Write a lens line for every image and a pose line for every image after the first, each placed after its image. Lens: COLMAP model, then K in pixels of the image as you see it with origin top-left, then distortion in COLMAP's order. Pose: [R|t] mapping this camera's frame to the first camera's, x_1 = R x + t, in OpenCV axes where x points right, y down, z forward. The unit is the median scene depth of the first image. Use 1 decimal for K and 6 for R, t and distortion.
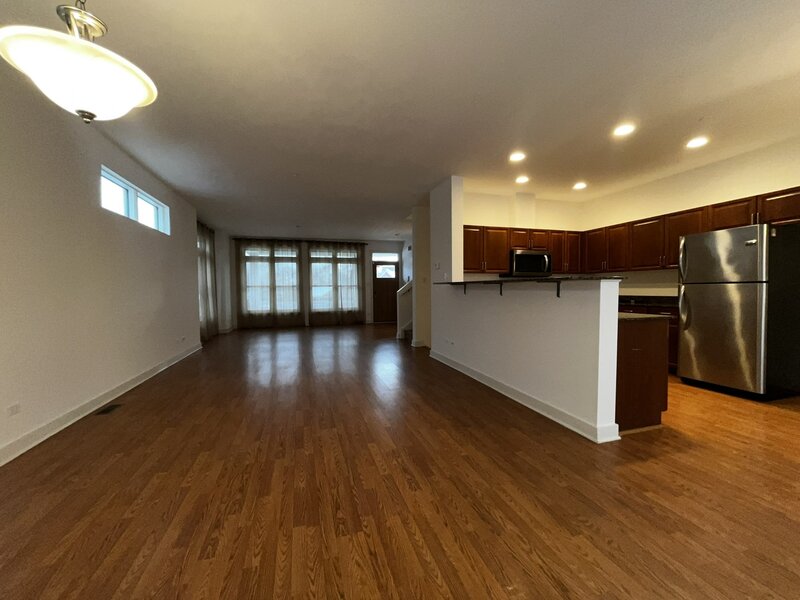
lens RADIAL K [[320.4, 0, 400.0], [0, 320.4, 300.0], [0, 0, 1]] dist [0.002481, 0.000087]
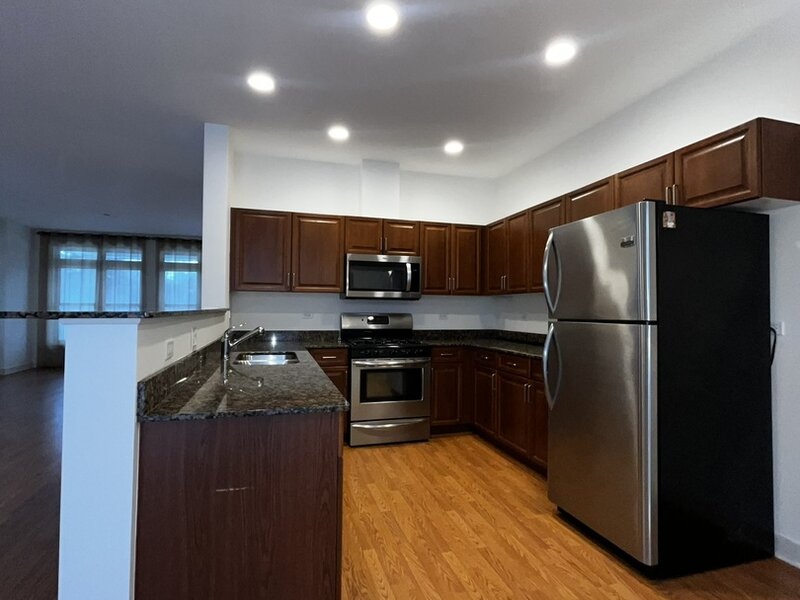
lens RADIAL K [[432.6, 0, 400.0], [0, 432.6, 300.0], [0, 0, 1]] dist [-0.000489, -0.000472]
pose [[0.999624, 0.021346, -0.017219, 0.442972], [-0.022305, 0.998090, -0.057606, -0.025631], [0.015957, 0.057969, 0.998191, 0.202889]]
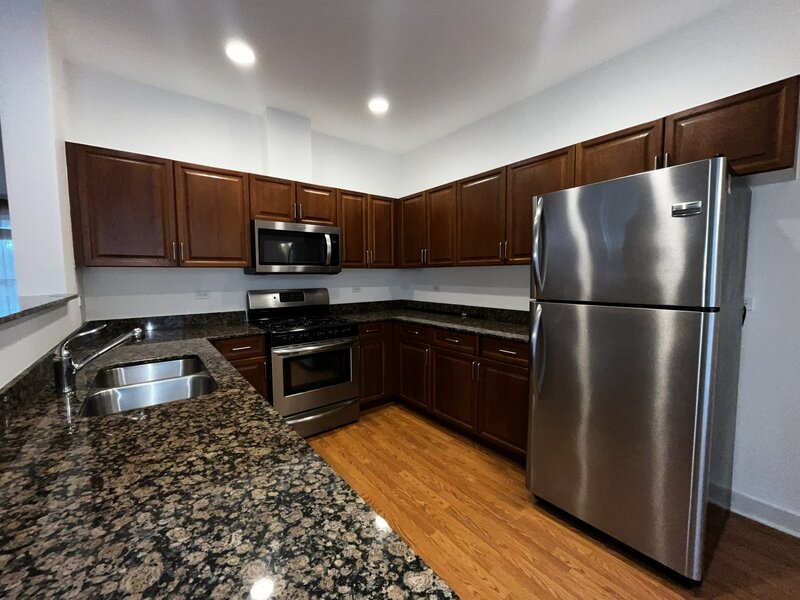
lens RADIAL K [[323.7, 0, 396.5], [0, 323.7, 298.1], [0, 0, 1]] dist [-0.003486, -0.000243]
pose [[0.935805, -0.020791, 0.351906, 0.360905], [0.008734, 0.999320, 0.035815, -0.050052], [-0.352411, -0.030442, 0.935350, 0.437747]]
